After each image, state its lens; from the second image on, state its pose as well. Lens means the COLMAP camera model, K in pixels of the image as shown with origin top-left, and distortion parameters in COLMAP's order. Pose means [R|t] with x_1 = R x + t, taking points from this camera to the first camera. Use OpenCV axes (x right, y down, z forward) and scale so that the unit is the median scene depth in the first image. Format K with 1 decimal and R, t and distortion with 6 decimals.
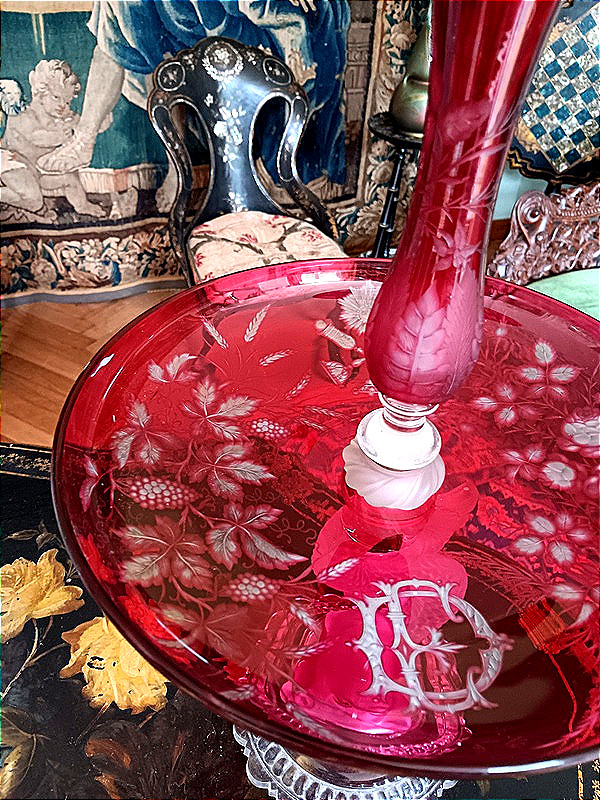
lens RADIAL K [[630.2, 0, 292.3], [0, 630.2, 403.6], [0, 0, 1]] dist [0.073758, -0.188929]
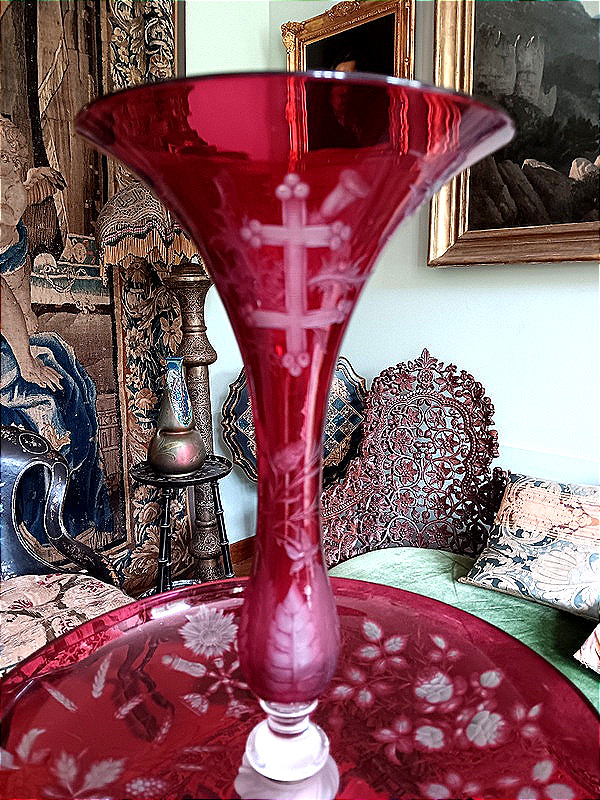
lens RADIAL K [[622.2, 0, 293.6], [0, 622.2, 404.0], [0, 0, 1]] dist [0.073815, -0.167361]
pose [[0.914759, -0.119391, 0.385955, -0.022357], [0.293658, 0.852592, -0.432264, 0.003558], [-0.277454, 0.508756, 0.814976, -0.013912]]
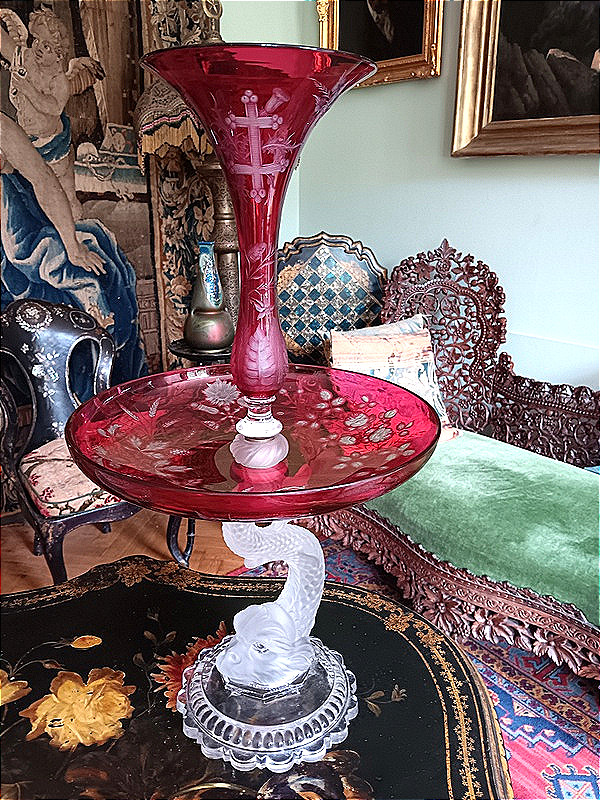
lens RADIAL K [[630.2, 0, 292.3], [0, 630.2, 403.6], [0, 0, 1]] dist [0.073758, -0.188929]
pose [[0.938888, -0.149798, 0.309920, -0.045546], [0.250217, 0.915303, -0.315614, 0.092511], [-0.236392, 0.373873, 0.896849, -0.103026]]
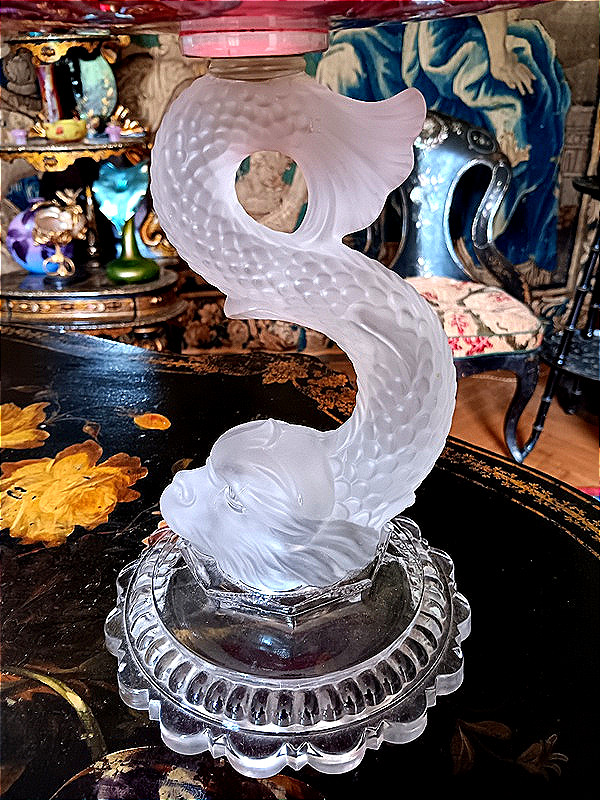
lens RADIAL K [[637.7, 0, 294.0], [0, 637.7, 402.0], [0, 0, 1]] dist [0.026889, -0.106530]
pose [[0.935970, 0.109535, -0.334609, 0.076006], [-0.180278, 0.965436, -0.188238, 0.103862], [0.302424, 0.236507, 0.923365, 0.087382]]
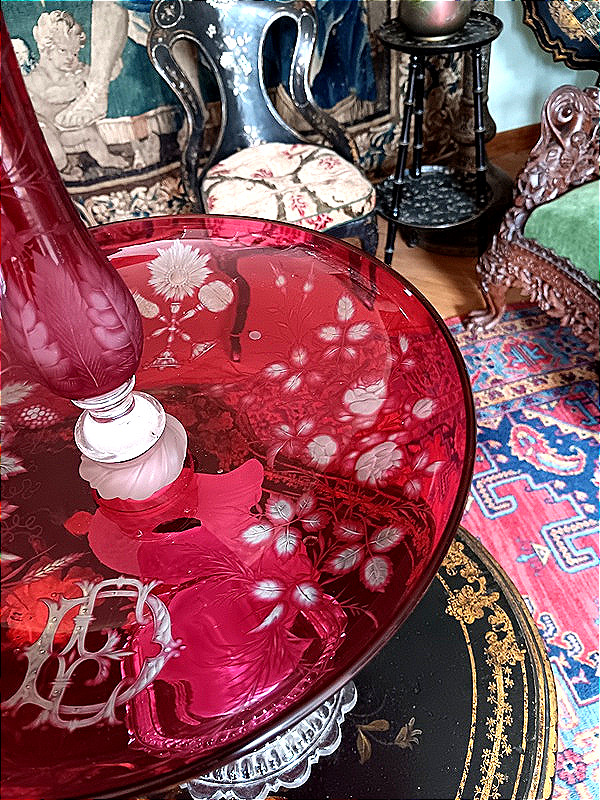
lens RADIAL K [[637.7, 0, 294.0], [0, 637.7, 402.0], [0, 0, 1]] dist [0.026889, -0.106530]
pose [[0.987643, -0.062826, -0.143578, 0.088849], [0.077165, 0.992329, 0.096587, -0.008189], [0.136408, -0.106473, 0.984914, 0.018203]]
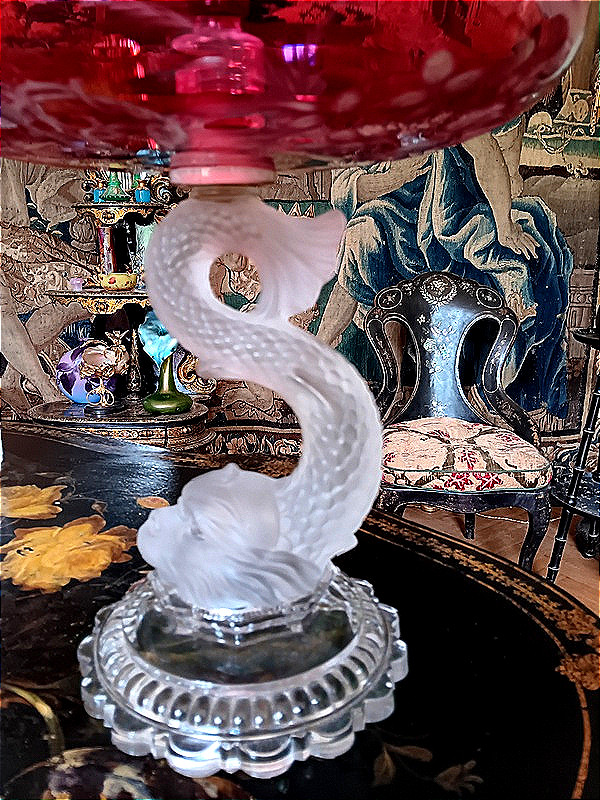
lens RADIAL K [[622.2, 0, 293.6], [0, 622.2, 404.0], [0, 0, 1]] dist [0.073815, -0.167361]
pose [[0.914284, 0.057936, -0.400910, 0.106680], [-0.228069, 0.891565, -0.391274, 0.130088], [0.334769, 0.449171, 0.828357, 0.075849]]
